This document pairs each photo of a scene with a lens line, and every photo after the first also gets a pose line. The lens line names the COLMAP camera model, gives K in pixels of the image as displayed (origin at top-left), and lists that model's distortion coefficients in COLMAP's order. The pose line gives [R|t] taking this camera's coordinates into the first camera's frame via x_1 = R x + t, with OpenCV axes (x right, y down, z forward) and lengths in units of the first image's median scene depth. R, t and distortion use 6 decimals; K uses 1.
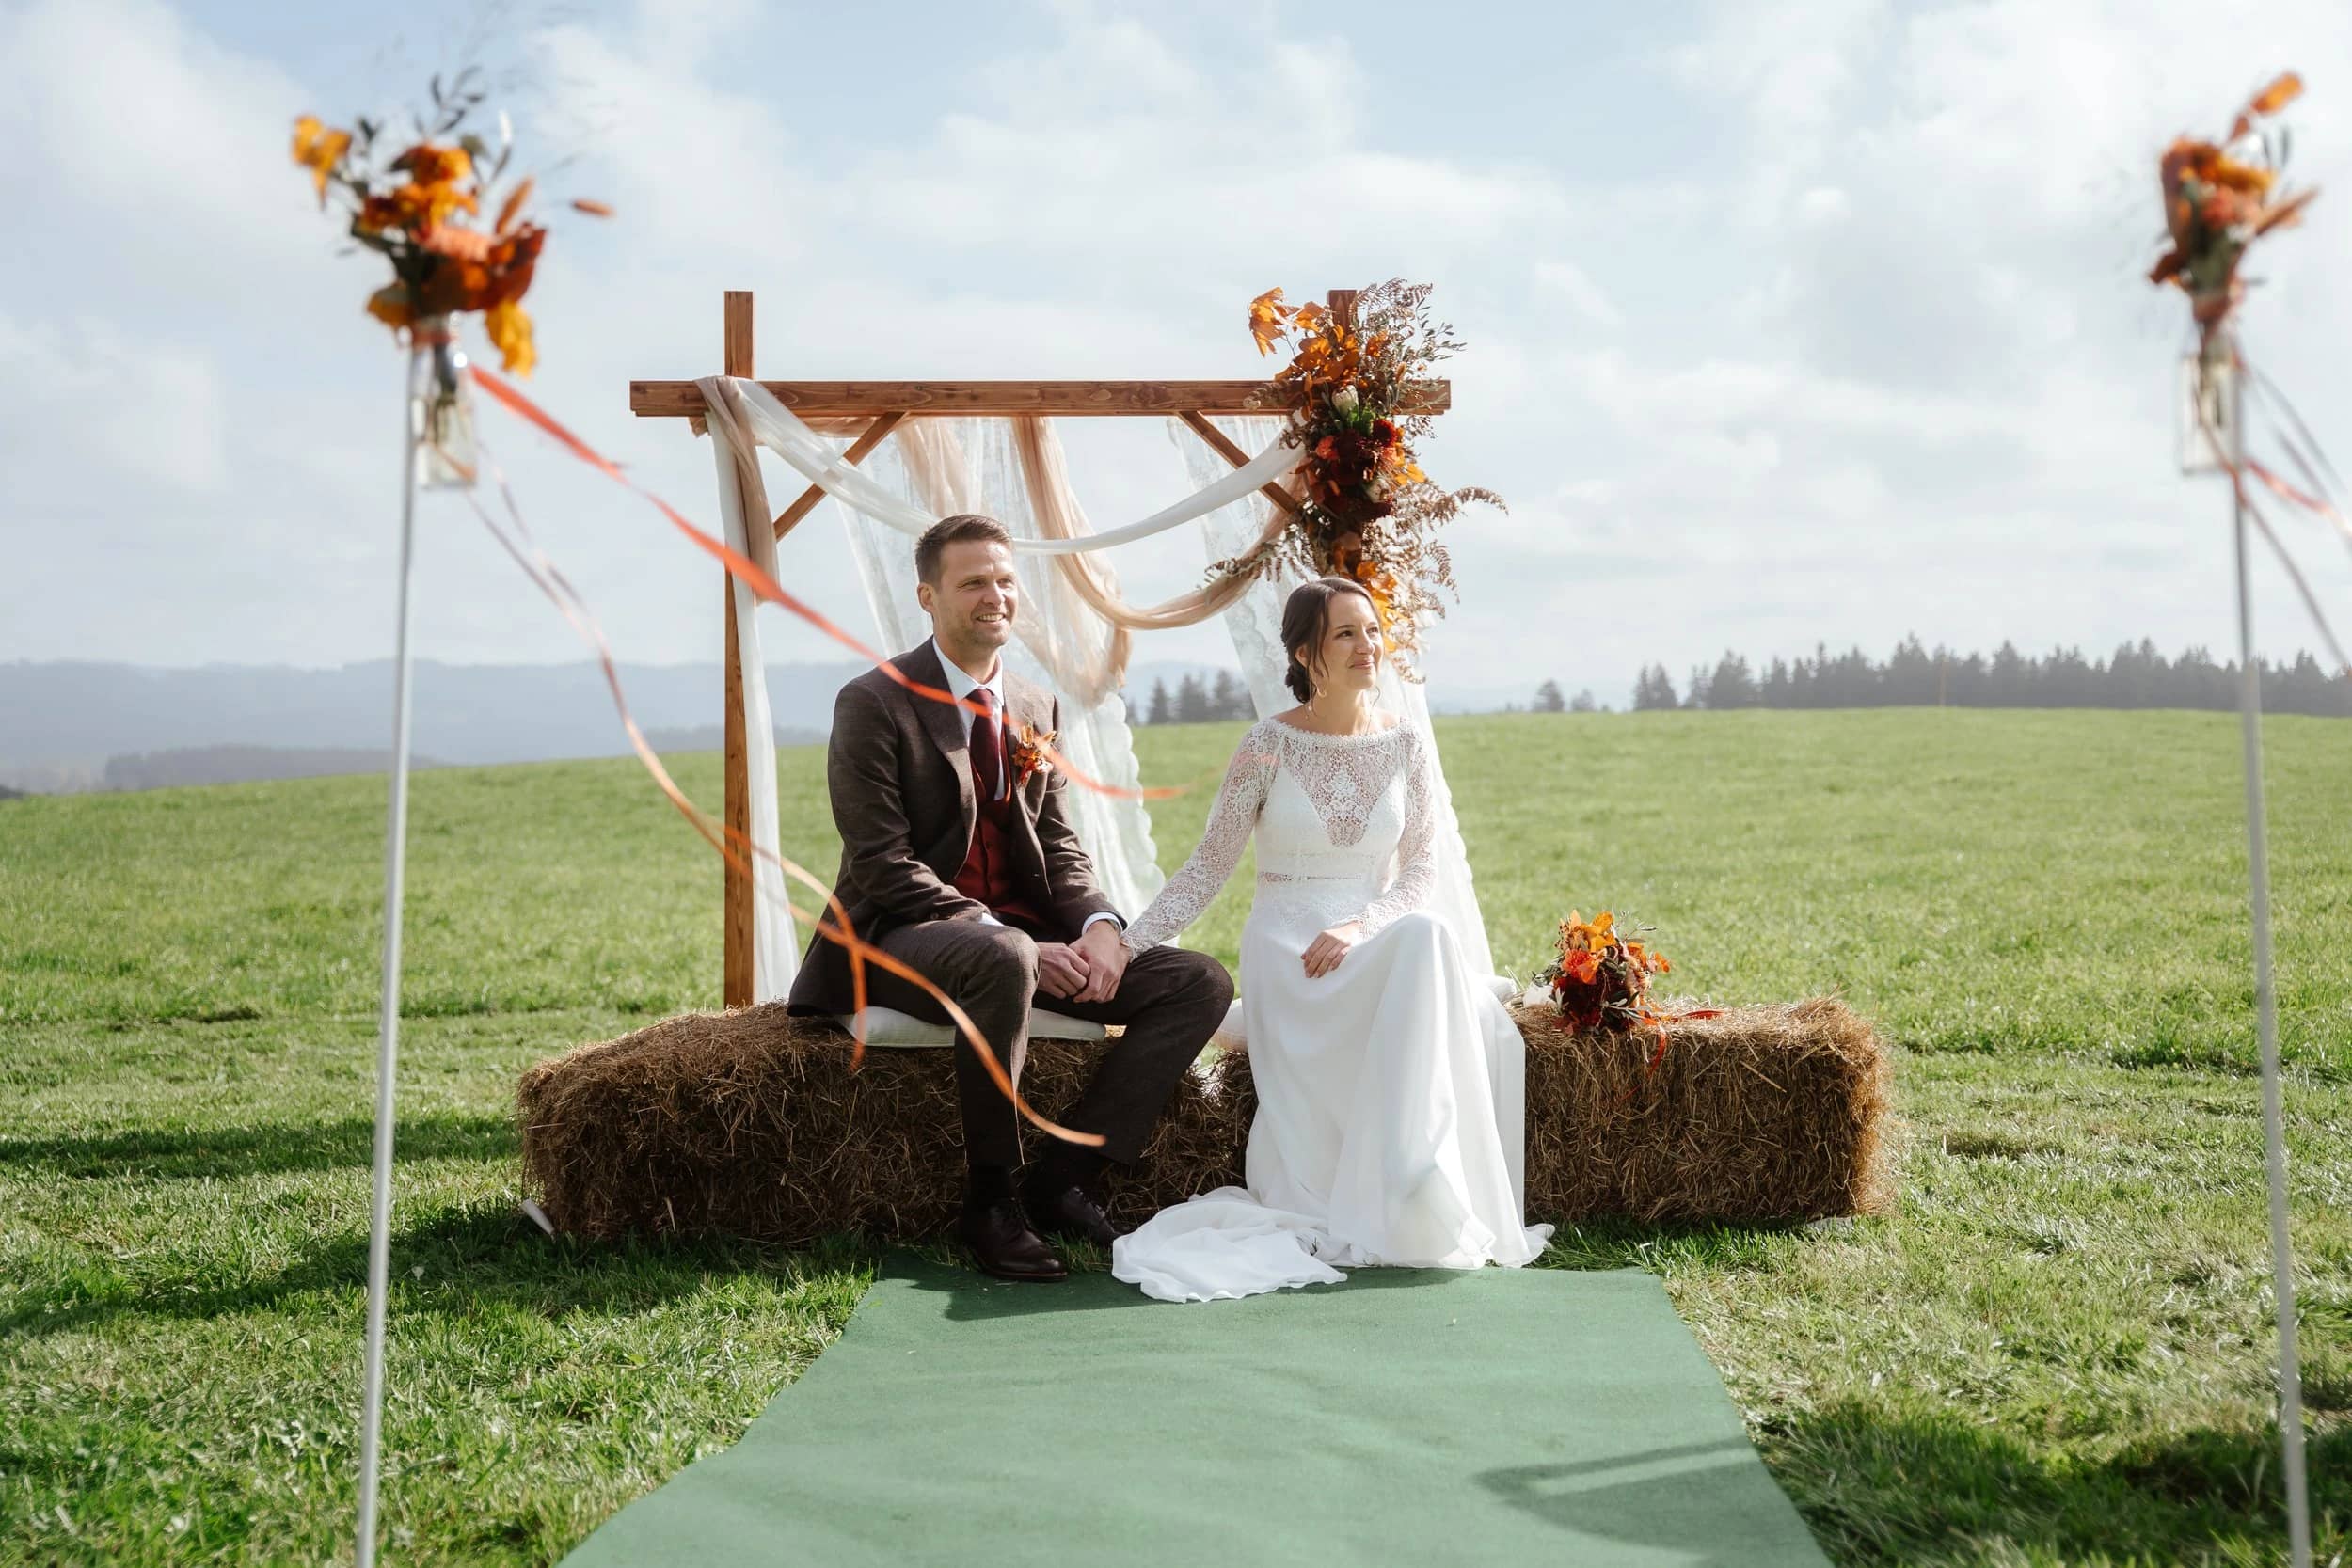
lens RADIAL K [[3174.4, 0, 1176.0], [0, 3174.4, 784.0], [0, 0, 1]] dist [0.100434, -0.002480]
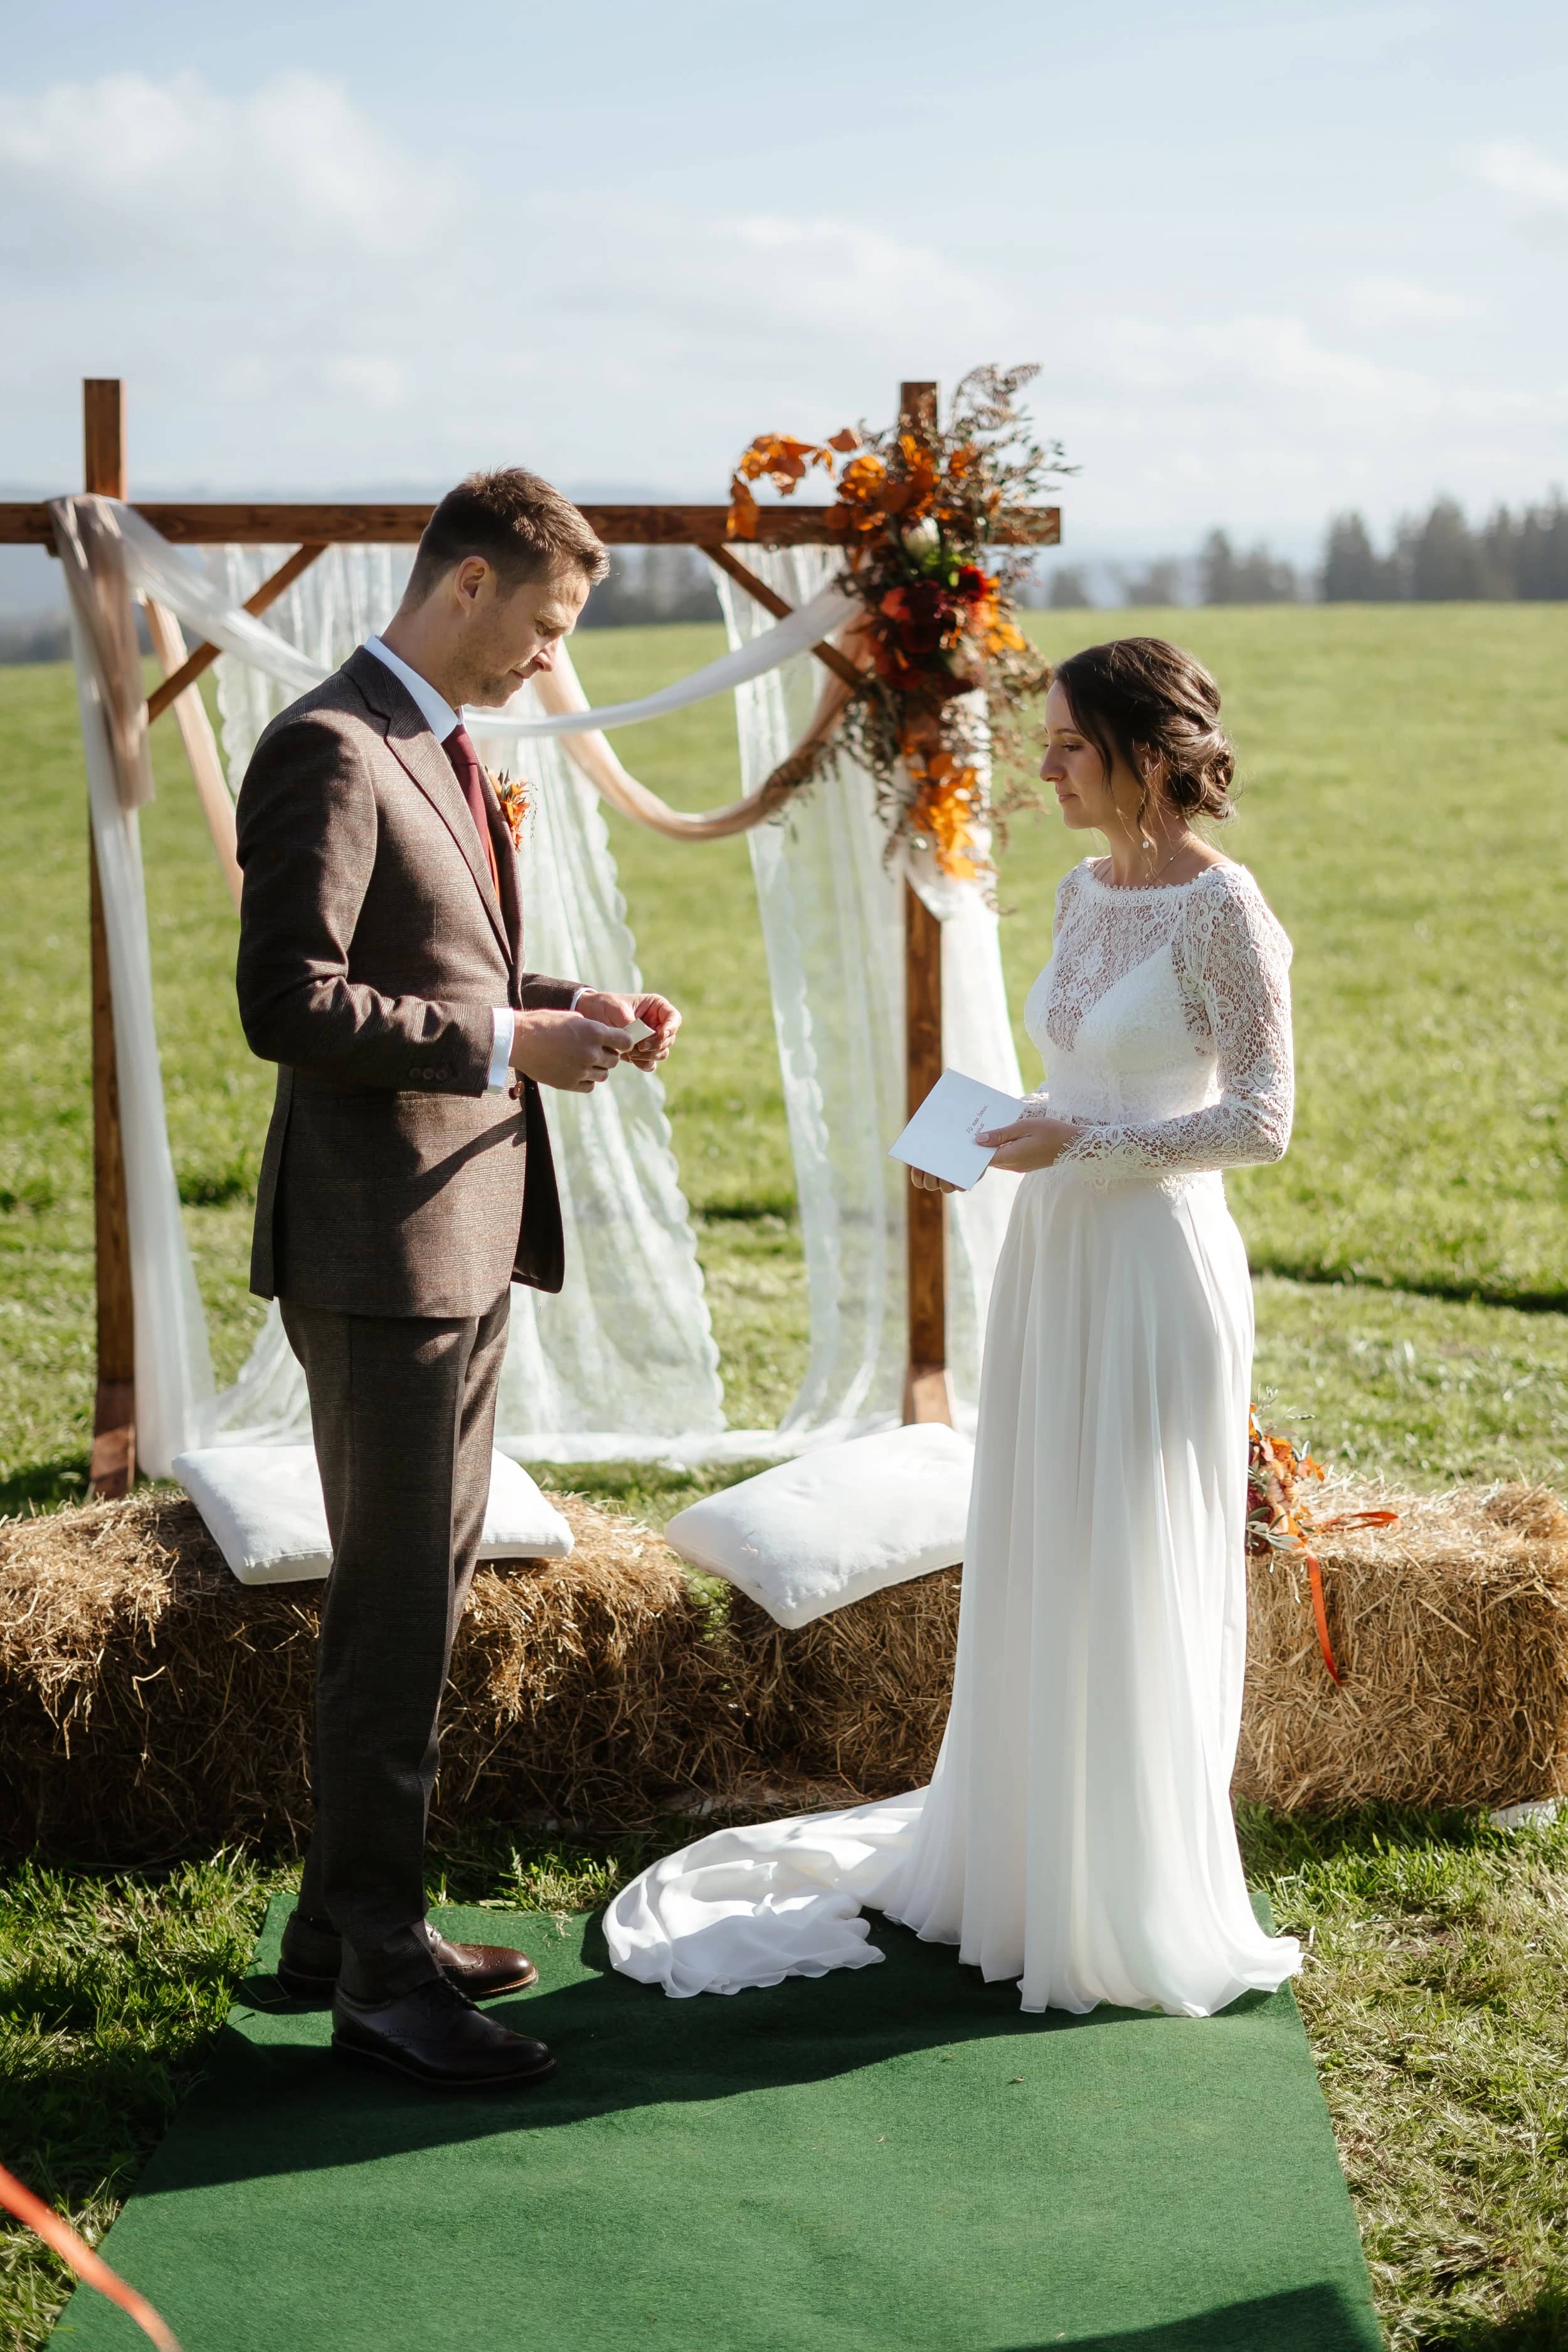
lens RADIAL K [[3966.5, 0, 874.2], [0, 3966.5, 1166.2], [0, 0, 1]] dist [0.039667, 0.010586]
pose [[0.999465, 0.002236, 0.032616, 0.012348], [-0.006335, 0.991995, 0.126115, -0.090719], [-0.032073, -0.126254, 0.991479, 0.058375]]
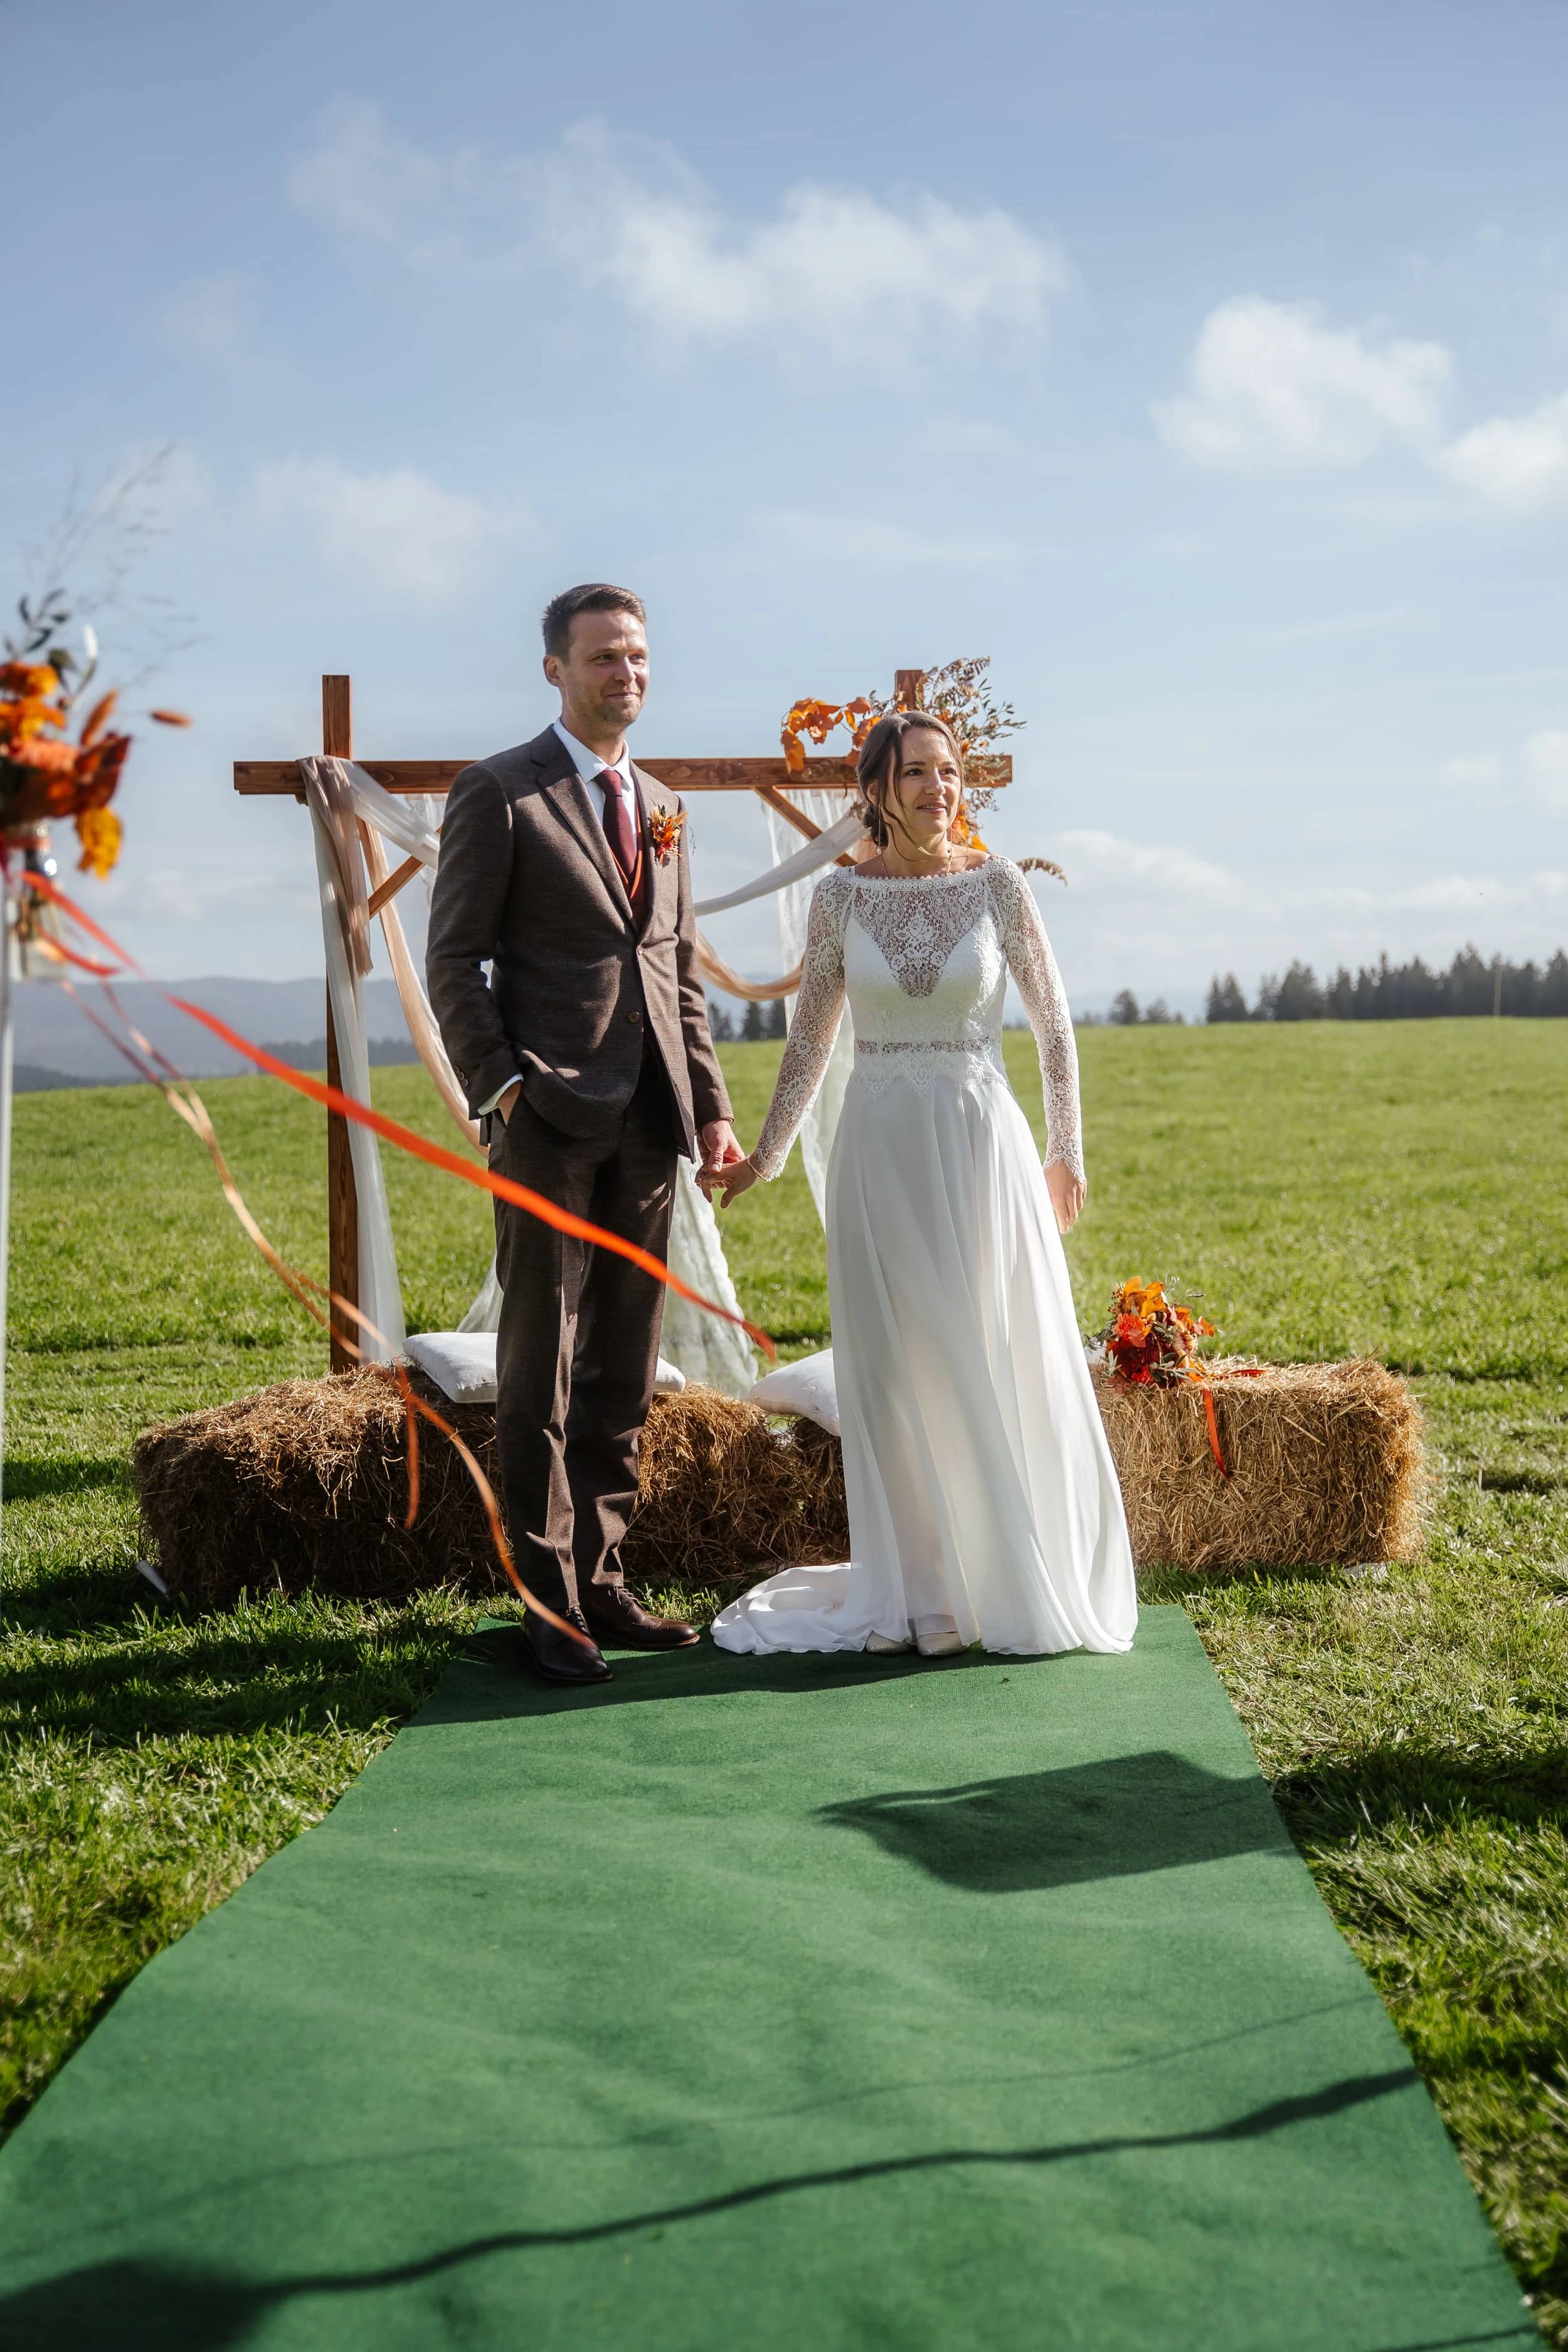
lens RADIAL K [[3025.0, 0, 784.0], [0, 3025.0, 1176.0], [0, 0, 1]] dist [0.099427, 0.008522]
pose [[0.999946, -0.009443, 0.004419, 0.004921], [0.009319, 0.999583, 0.027334, -0.015854], [-0.004675, -0.027292, 0.999617, -0.007570]]
